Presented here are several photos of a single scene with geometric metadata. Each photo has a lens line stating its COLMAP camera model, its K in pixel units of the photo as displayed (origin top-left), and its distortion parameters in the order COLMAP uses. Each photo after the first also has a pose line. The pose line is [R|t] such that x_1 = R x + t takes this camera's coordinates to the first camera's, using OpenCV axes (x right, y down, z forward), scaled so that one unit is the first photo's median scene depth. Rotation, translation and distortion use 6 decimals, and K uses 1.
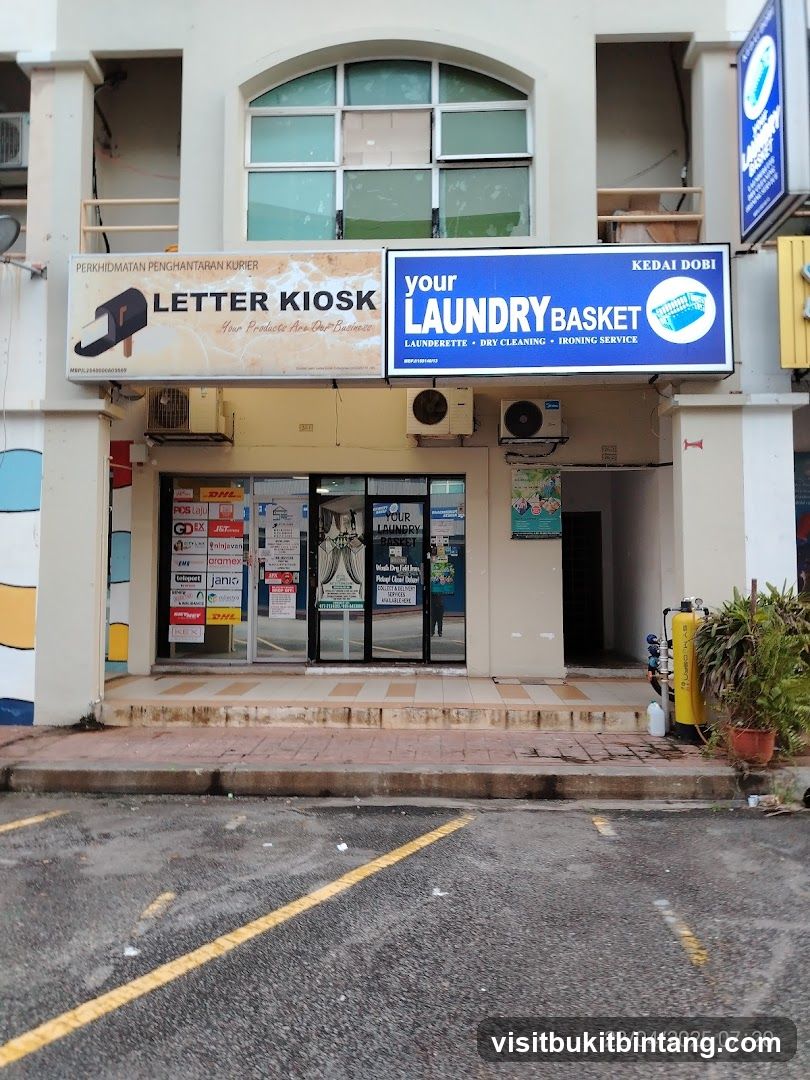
lens RADIAL K [[738.9, 0, 403.0], [0, 738.9, 534.1], [0, 0, 1]] dist [0.094942, -0.142429]
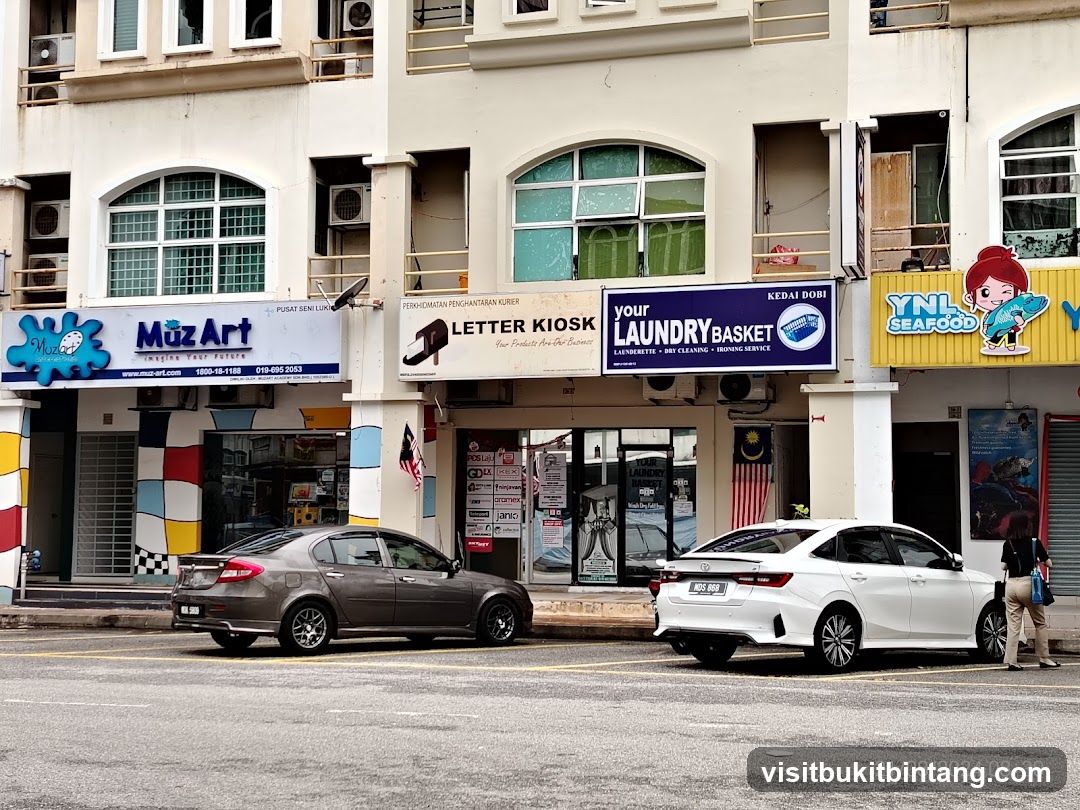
lens RADIAL K [[1444.7, 0, 540.0], [0, 1444.7, 405.0], [0, 0, 1]] dist [0.202200, -0.662774]
pose [[0.966353, -0.015182, -0.256771, 0.585154], [0.009273, 0.999664, -0.024206, -0.084216], [0.257053, 0.021010, 0.966169, -1.771061]]
